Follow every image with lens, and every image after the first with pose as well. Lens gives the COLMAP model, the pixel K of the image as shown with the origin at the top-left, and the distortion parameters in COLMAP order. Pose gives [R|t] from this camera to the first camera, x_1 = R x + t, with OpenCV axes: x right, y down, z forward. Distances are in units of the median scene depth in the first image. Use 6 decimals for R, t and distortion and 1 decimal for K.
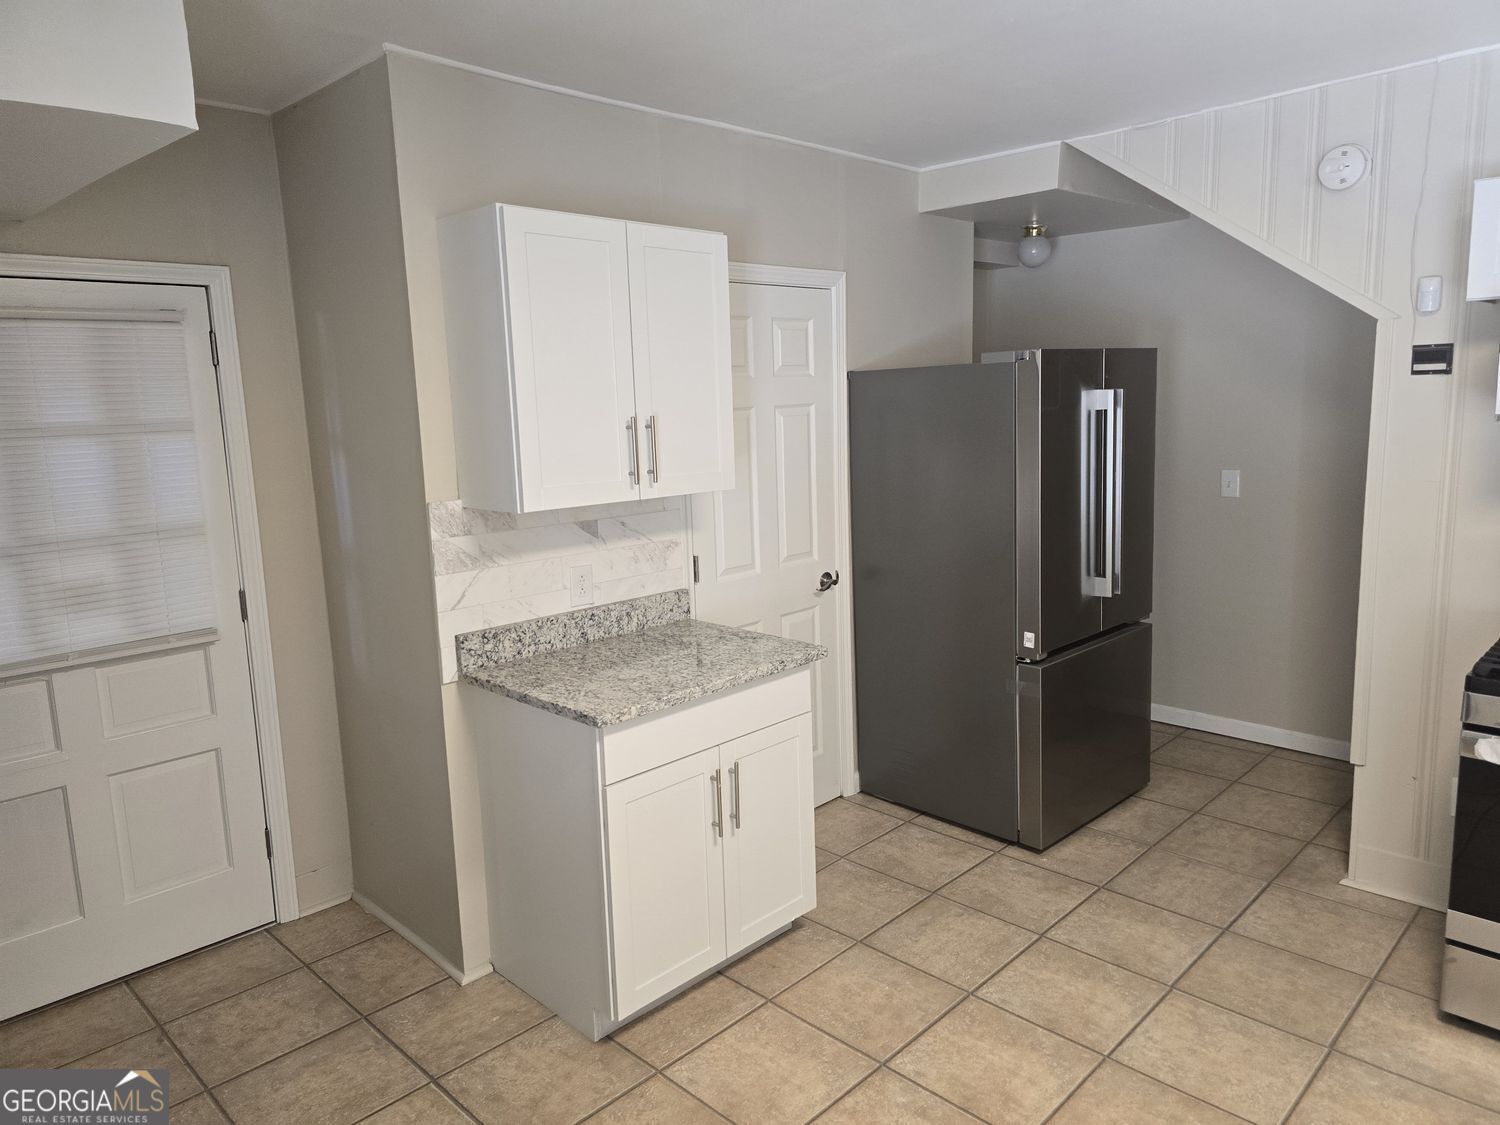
lens RADIAL K [[1007.9, 0, 754.4], [0, 1007.9, 542.8], [0, 0, 1]] dist [-0.000212, -0.000763]
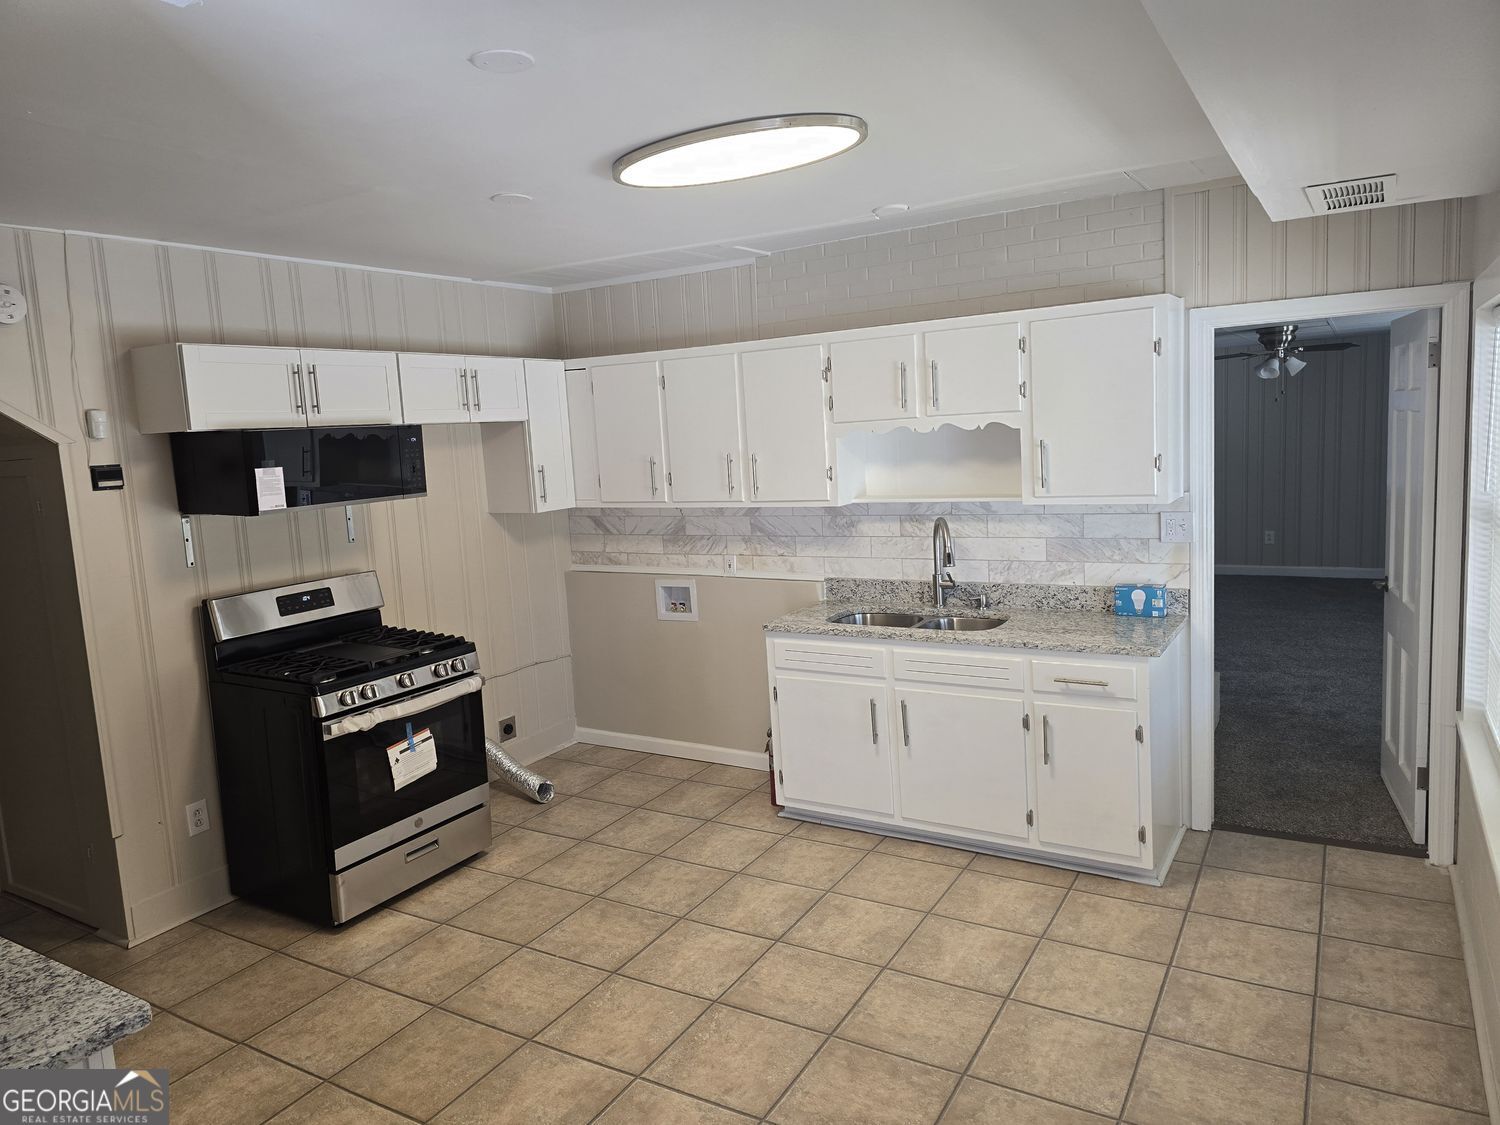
lens RADIAL K [[1007.9, 0, 754.4], [0, 1007.9, 542.8], [0, 0, 1]] dist [-0.000212, -0.000763]
pose [[-0.240053, -0.071744, 0.968105, -0.696502], [0.205162, 0.970990, 0.122830, -0.097813], [-0.948832, 0.228104, -0.218370, 0.559490]]
